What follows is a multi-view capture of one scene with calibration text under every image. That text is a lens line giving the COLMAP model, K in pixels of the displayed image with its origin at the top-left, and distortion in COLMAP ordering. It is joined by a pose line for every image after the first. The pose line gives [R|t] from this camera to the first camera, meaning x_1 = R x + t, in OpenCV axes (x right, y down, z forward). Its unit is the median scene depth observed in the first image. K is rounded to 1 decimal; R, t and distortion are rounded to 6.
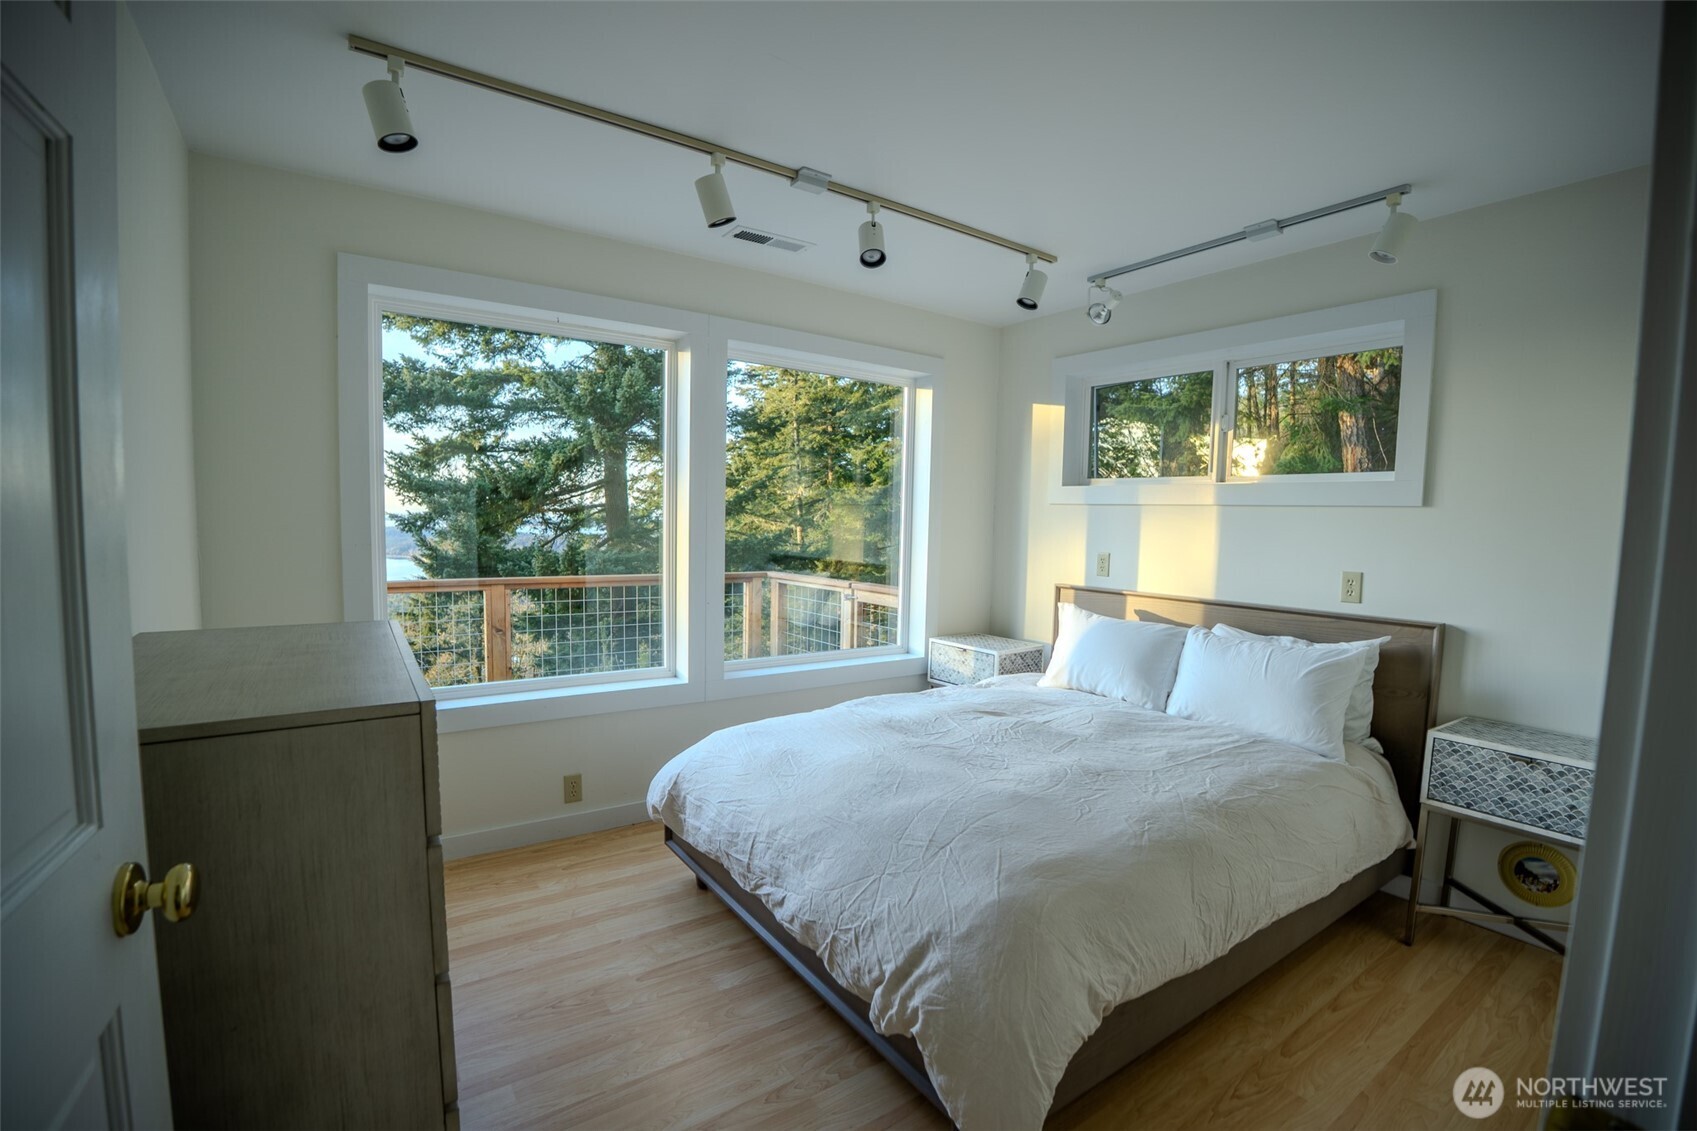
lens RADIAL K [[739.2, 0, 829.7], [0, 739.2, 576.0], [0, 0, 1]] dist [-0.063370, 0.017775]
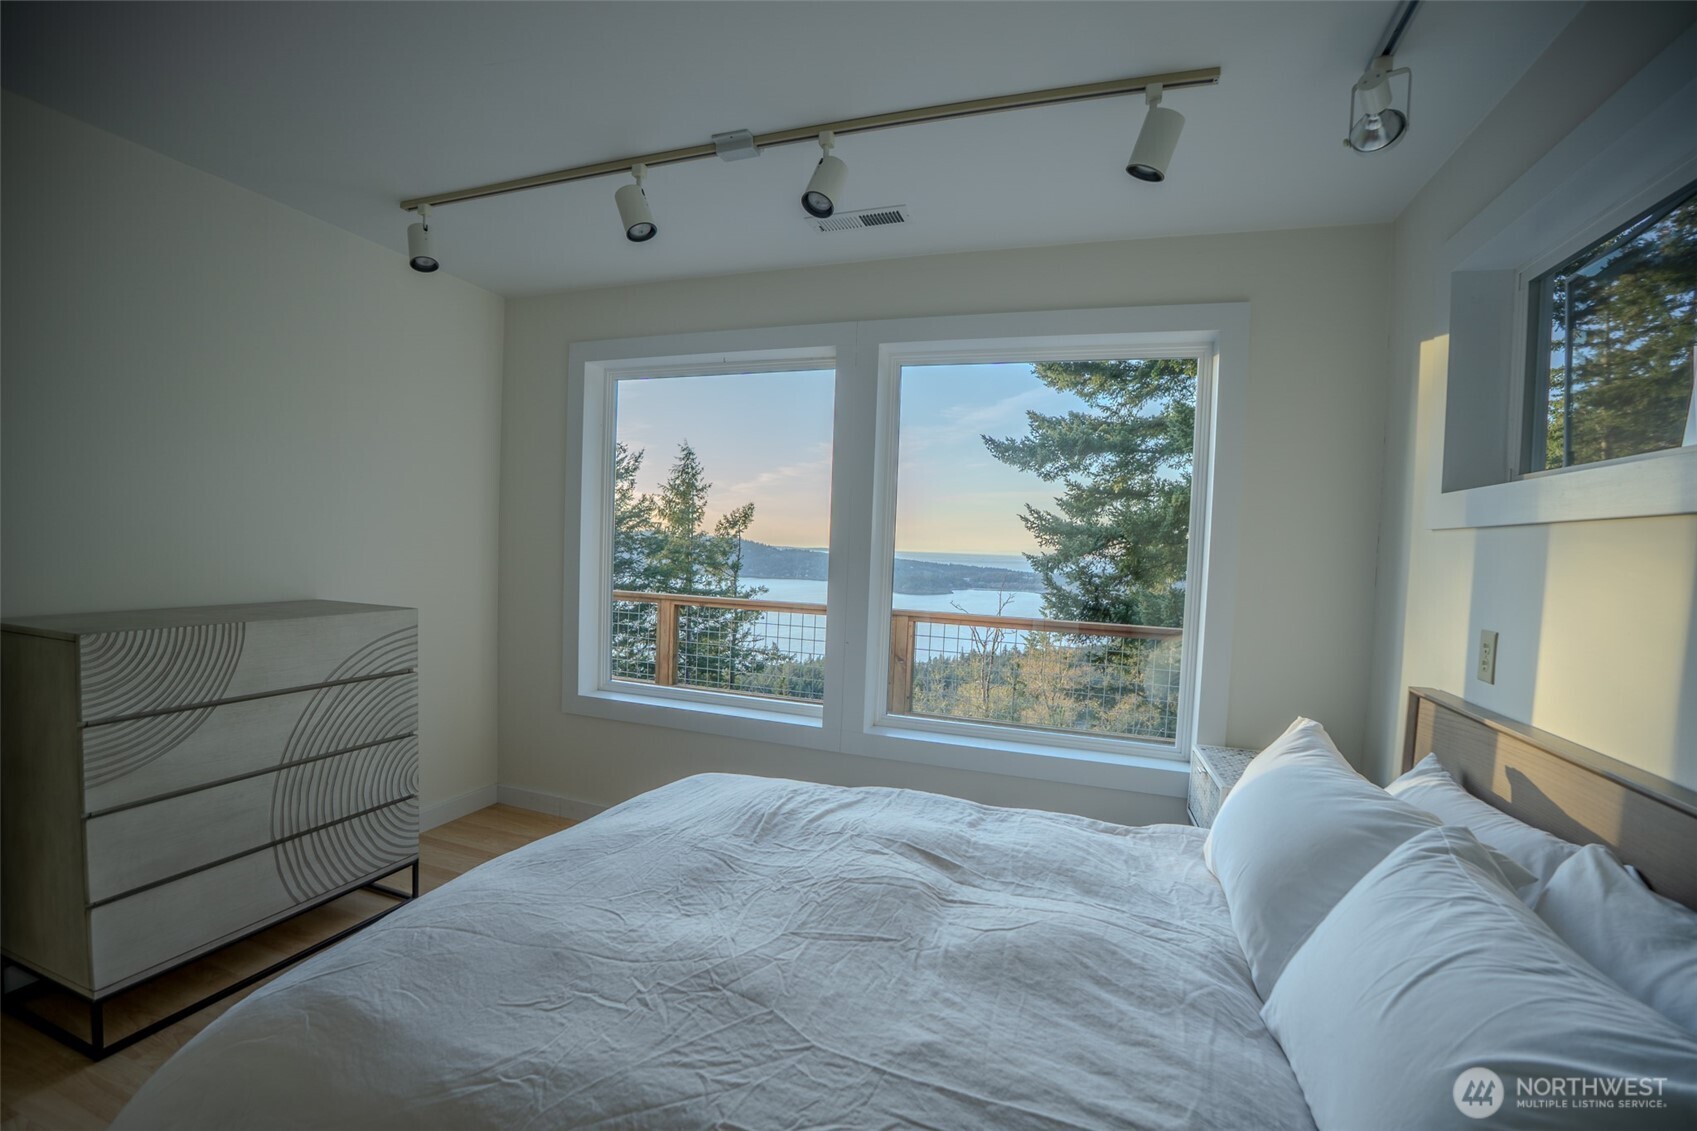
lens RADIAL K [[739.2, 0, 829.7], [0, 739.2, 576.0], [0, 0, 1]] dist [-0.063370, 0.017775]
pose [[0.592663, 0.038344, -0.804537, 0.579305], [-0.090010, 0.995763, -0.018848, -0.025992], [0.800405, 0.083586, 0.593603, 0.486635]]
